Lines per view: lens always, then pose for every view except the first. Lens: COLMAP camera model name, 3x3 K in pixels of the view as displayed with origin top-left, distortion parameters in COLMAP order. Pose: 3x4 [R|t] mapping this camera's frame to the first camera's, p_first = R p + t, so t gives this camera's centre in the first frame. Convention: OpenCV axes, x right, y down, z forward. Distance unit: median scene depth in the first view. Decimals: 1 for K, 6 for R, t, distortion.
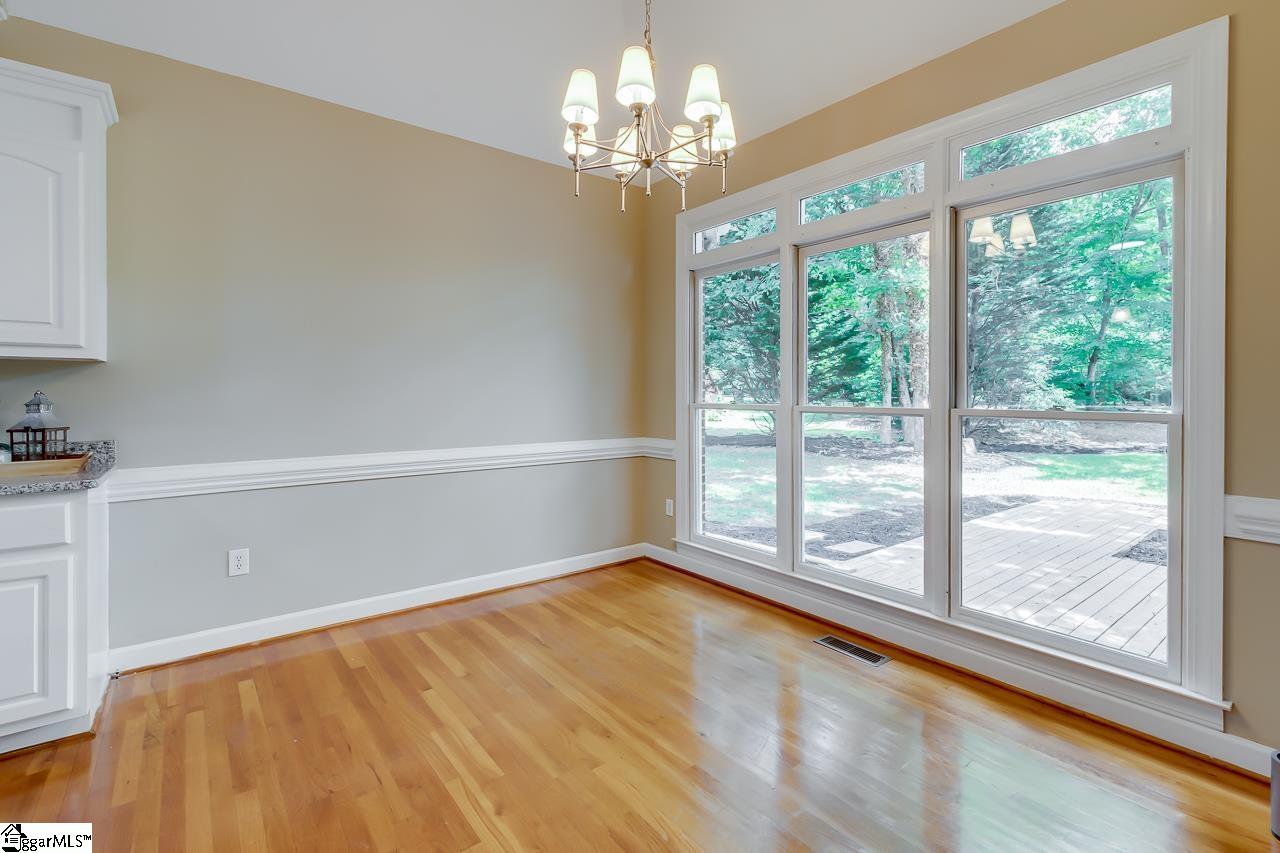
lens RADIAL K [[588.6, 0, 645.9], [0, 588.6, 394.9], [0, 0, 1]] dist [0.003263, 0.000384]
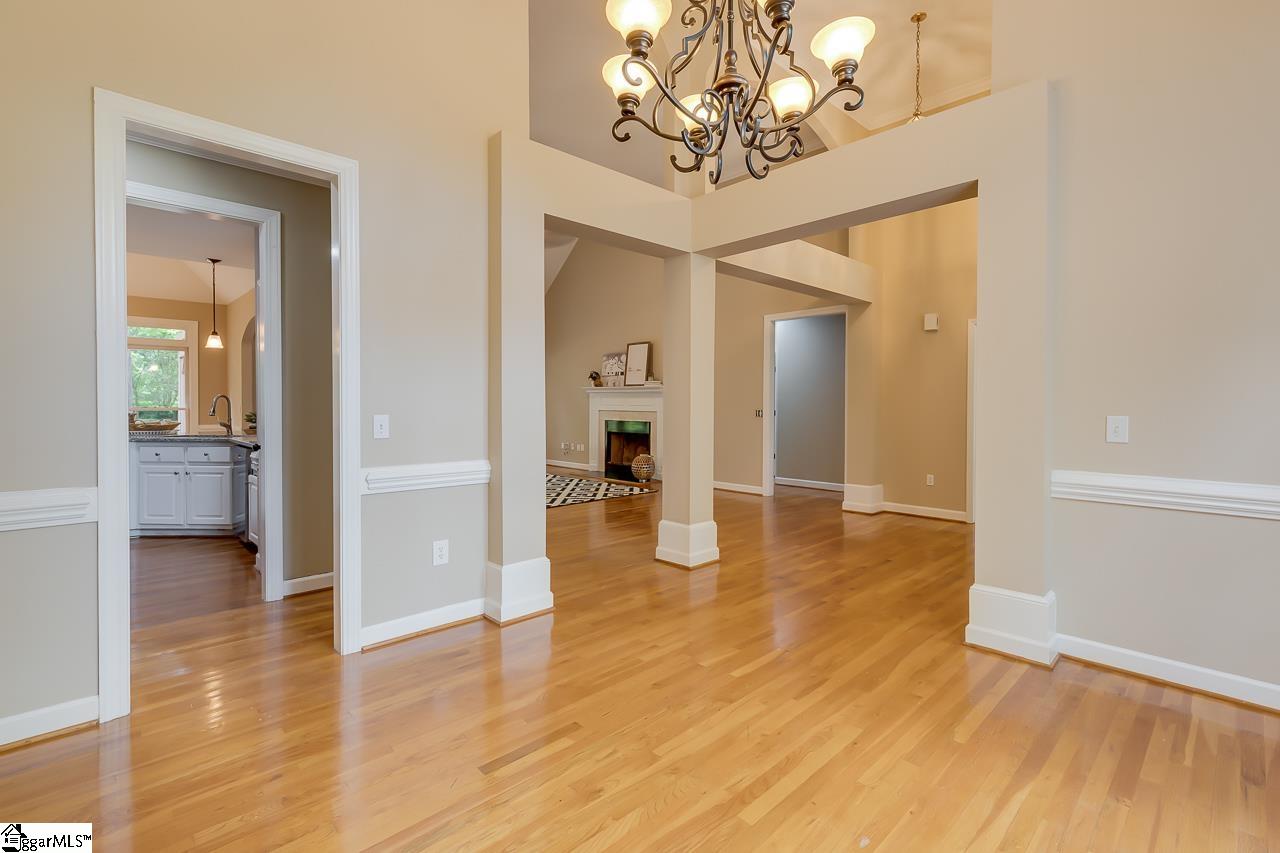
lens RADIAL K [[577.8, 0, 664.4], [0, 577.8, 412.5], [0, 0, 1]] dist [0.001029, 0.000068]
pose [[-0.119898, -0.017979, 0.992623, -3.195239], [0.004328, 0.999817, 0.018632, 0.001410], [-0.992777, 0.006530, -0.119799, -1.673485]]
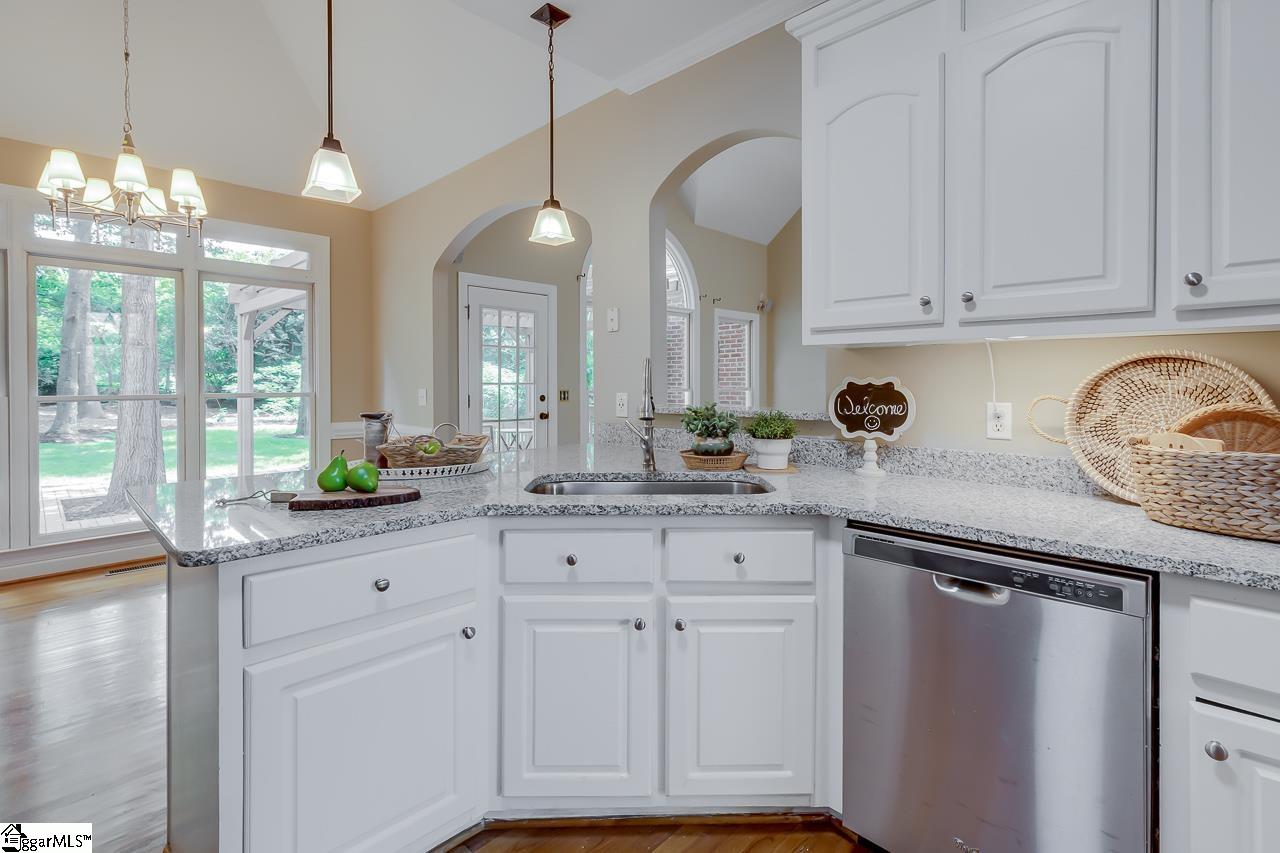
lens RADIAL K [[592.5, 0, 654.1], [0, 592.5, 385.2], [0, 0, 1]] dist [0.002270, 0.000364]
pose [[-0.142202, -0.006562, 0.989816, -1.448591], [0.006825, 0.999948, 0.007609, -0.002649], [-0.989814, 0.007837, -0.142149, -0.030901]]
